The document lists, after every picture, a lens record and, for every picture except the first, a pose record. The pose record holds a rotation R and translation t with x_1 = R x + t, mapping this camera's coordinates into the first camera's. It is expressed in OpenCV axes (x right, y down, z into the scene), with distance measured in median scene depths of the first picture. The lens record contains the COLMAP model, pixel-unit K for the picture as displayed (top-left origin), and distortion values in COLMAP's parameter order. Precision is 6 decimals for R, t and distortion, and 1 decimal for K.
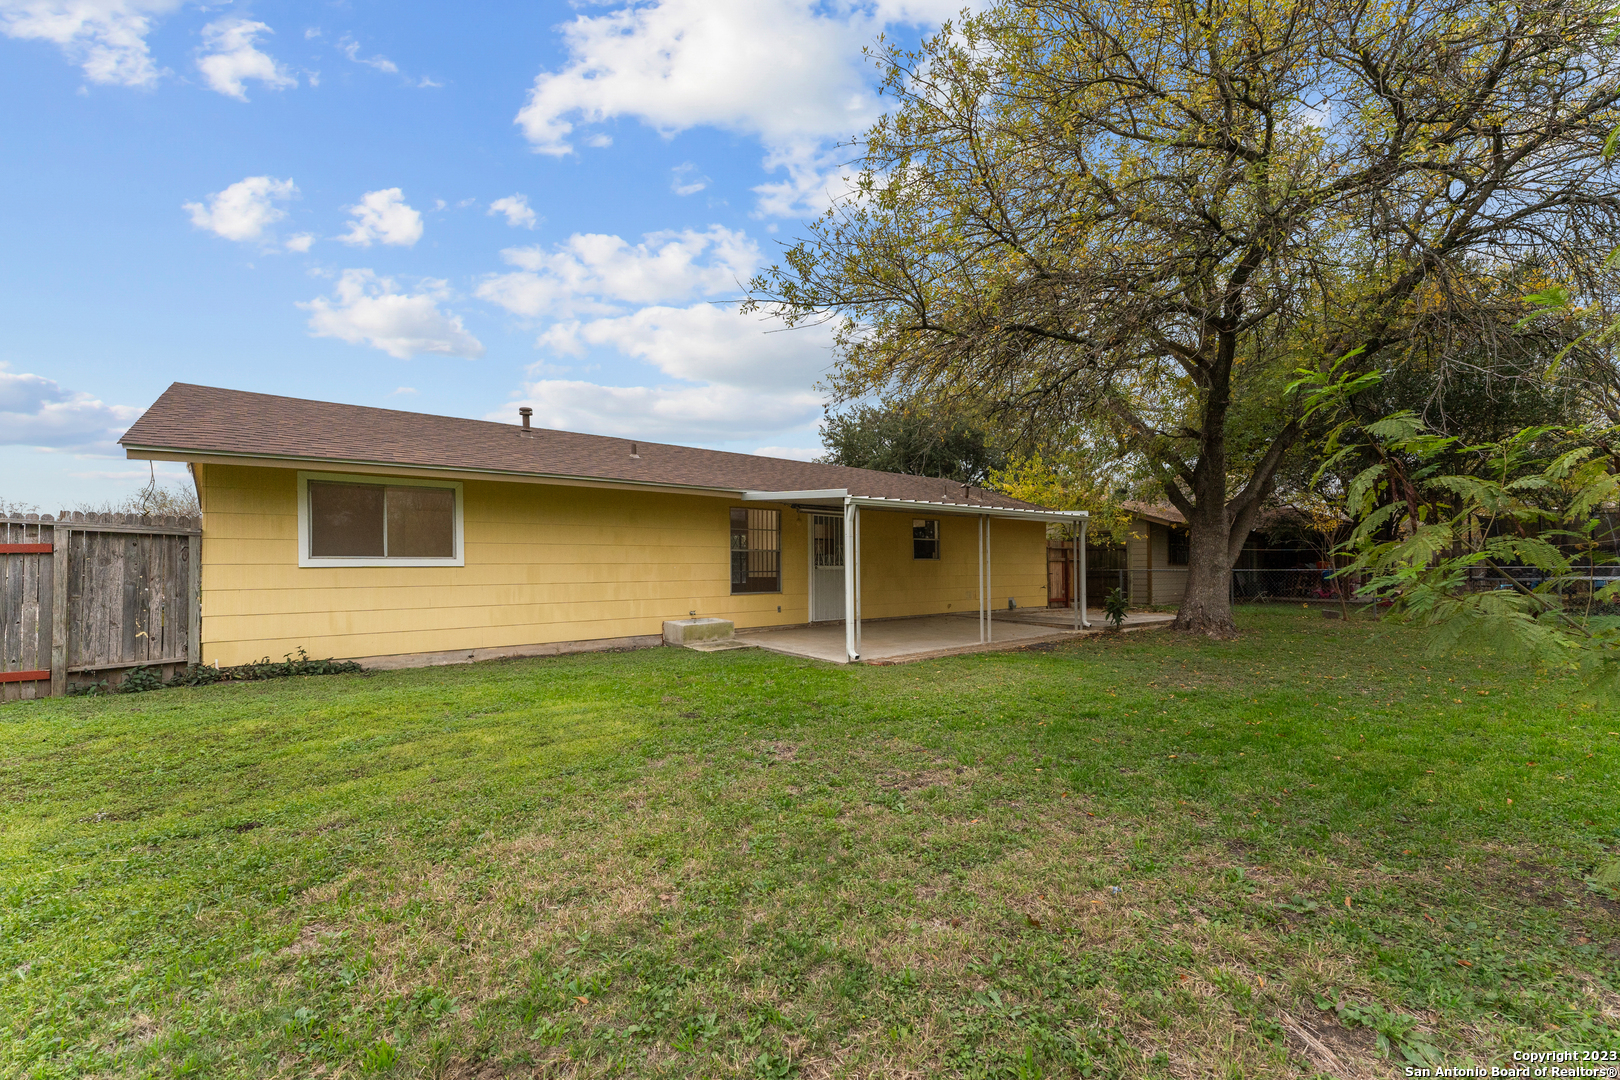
lens RADIAL K [[655.1, 0, 811.4], [0, 655.1, 542.2], [0, 0, 1]] dist [0.002192, 0.000485]
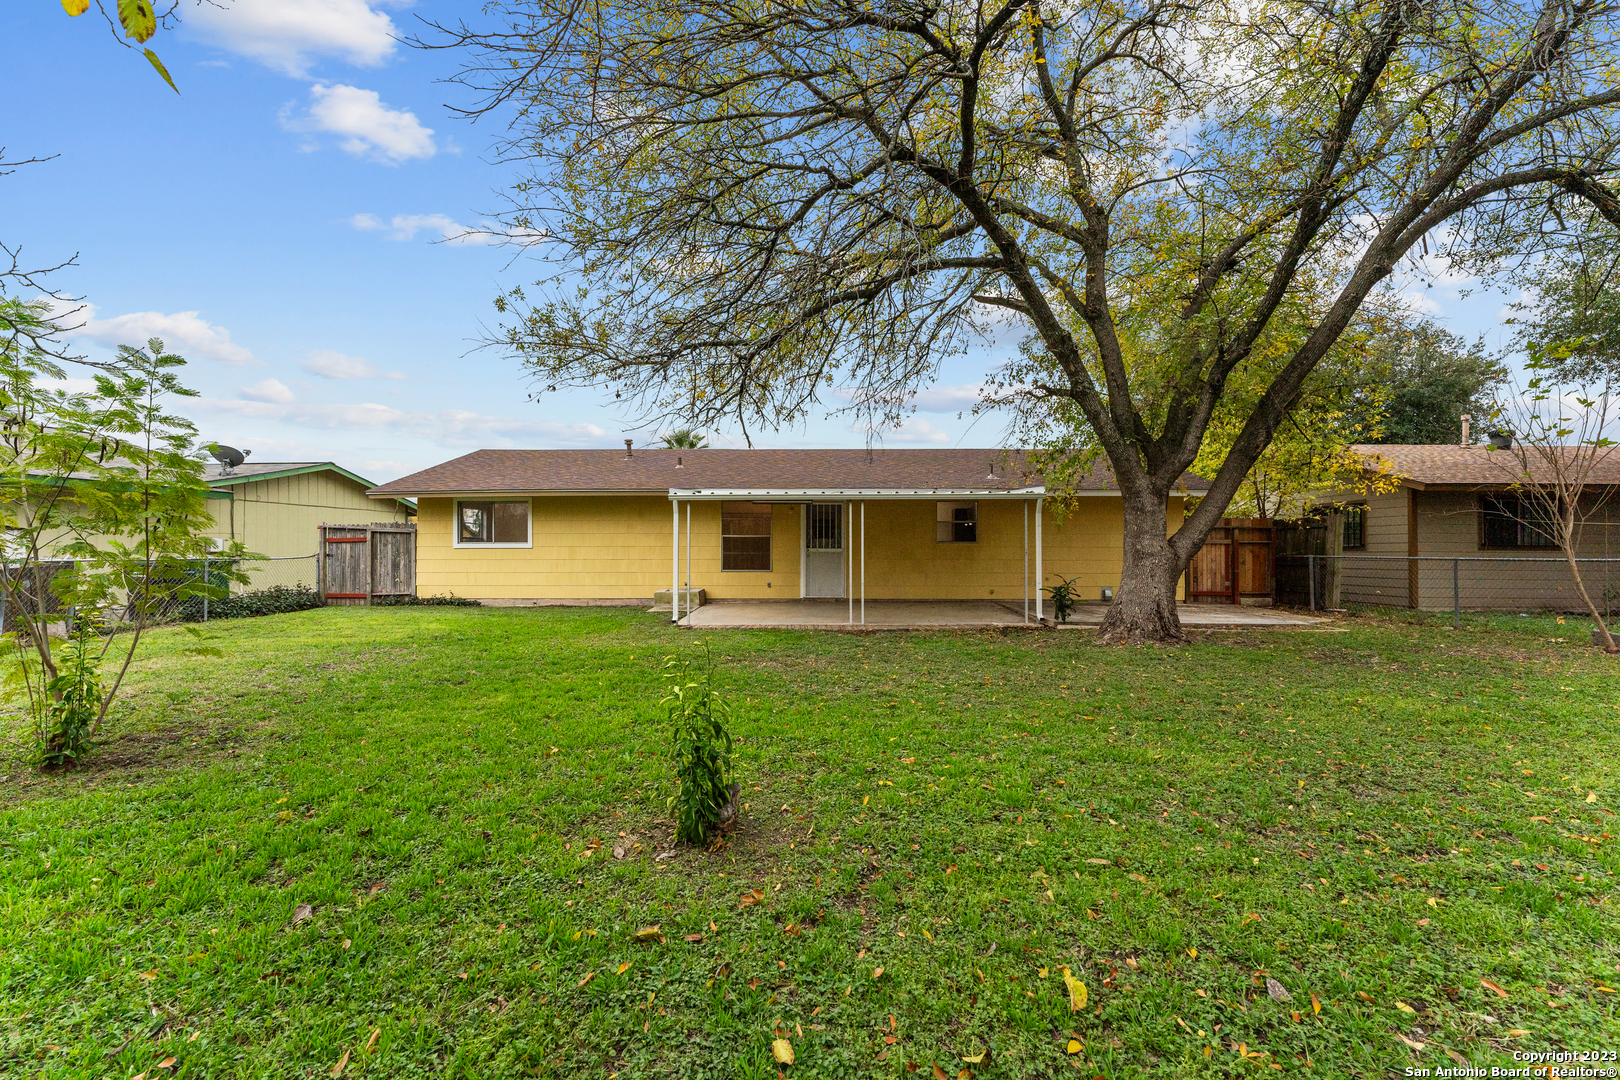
lens RADIAL K [[655.1, 0, 811.4], [0, 655.1, 542.2], [0, 0, 1]] dist [0.002192, 0.000485]
pose [[0.768215, -0.002056, -0.640189, 0.962934], [0.019826, 0.999592, 0.020580, 0.001661], [0.639885, -0.028503, 0.767942, 0.168176]]
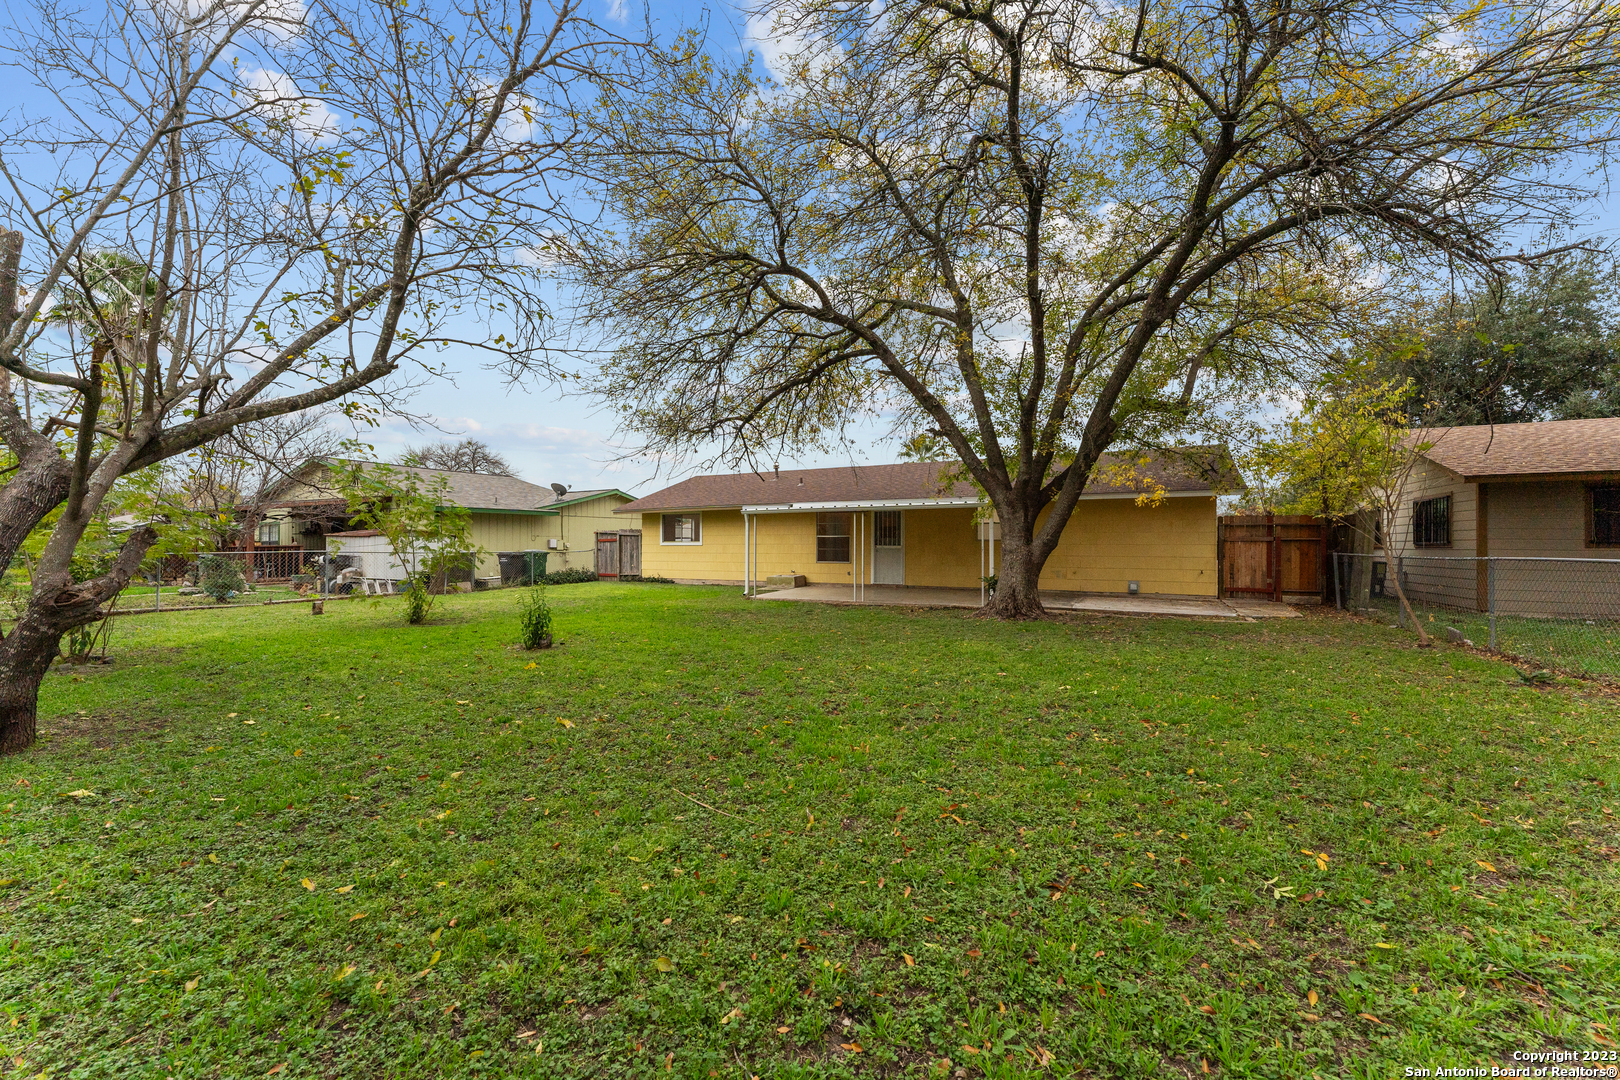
lens RADIAL K [[655.1, 0, 811.4], [0, 655.1, 542.2], [0, 0, 1]] dist [0.002192, 0.000485]
pose [[0.398730, 0.004514, -0.917057, 1.690902], [0.034393, 0.999211, 0.019872, -0.008360], [0.916423, -0.039464, 0.398260, 0.365477]]
